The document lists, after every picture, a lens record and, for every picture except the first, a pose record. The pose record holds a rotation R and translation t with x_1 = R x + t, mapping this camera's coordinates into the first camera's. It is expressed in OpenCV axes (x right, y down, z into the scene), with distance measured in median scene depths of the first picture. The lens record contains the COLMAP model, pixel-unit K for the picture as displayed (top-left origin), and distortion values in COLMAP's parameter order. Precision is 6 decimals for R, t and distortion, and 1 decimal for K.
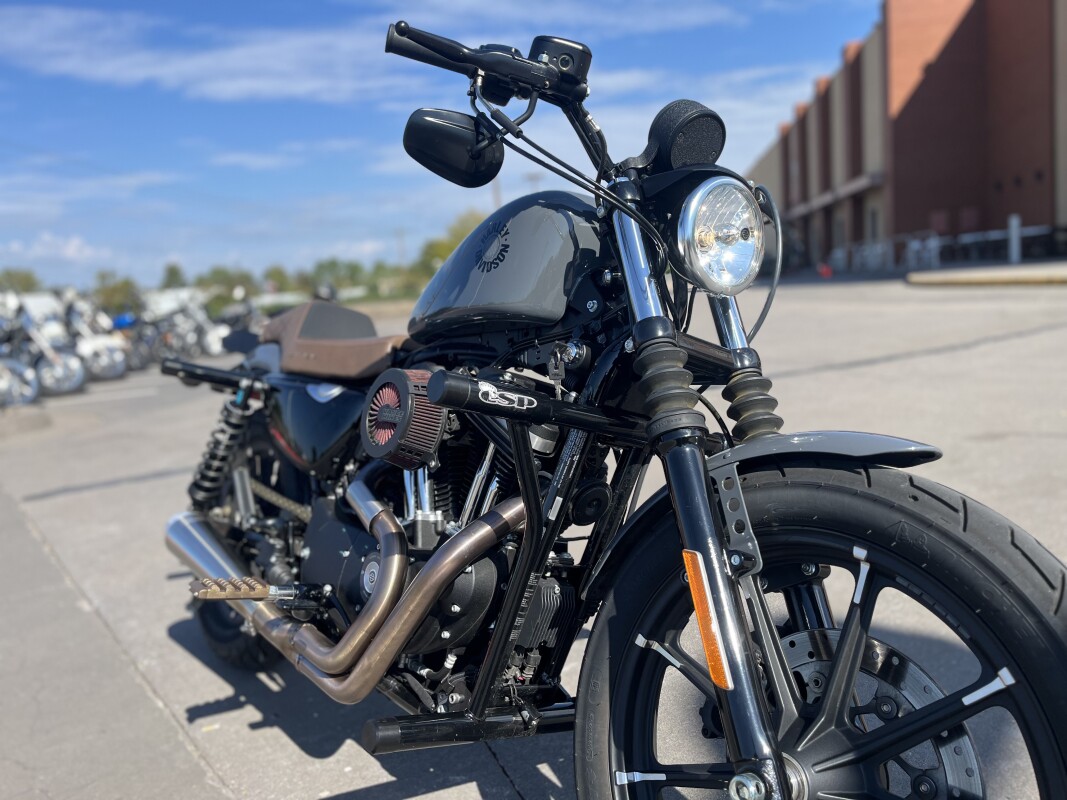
lens RADIAL K [[812.3, 0, 534.0], [0, 812.3, 411.4], [0, 0, 1]] dist [0.072524, -0.096707]
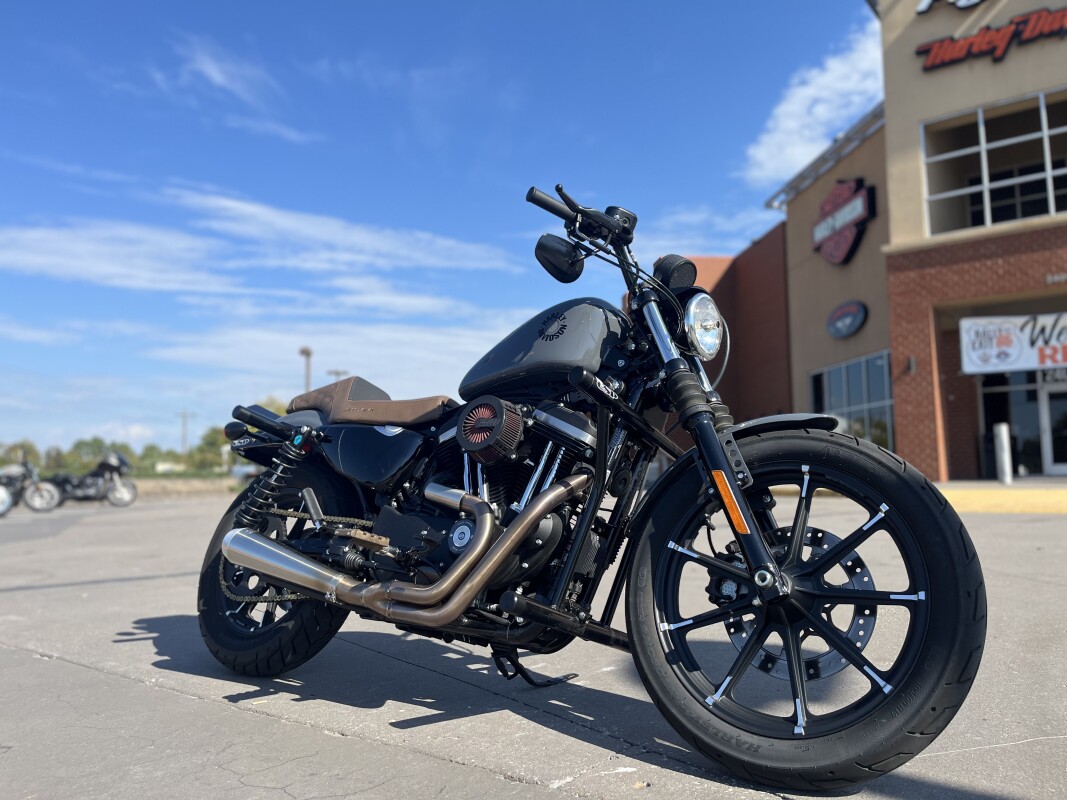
lens RADIAL K [[812.3, 0, 534.0], [0, 812.3, 411.4], [0, 0, 1]] dist [0.072524, -0.096707]
pose [[0.965491, 0.090549, 0.244187, -0.496541], [-0.028154, 0.968406, -0.247786, 0.381537], [-0.258909, 0.232361, 0.937536, -0.474729]]
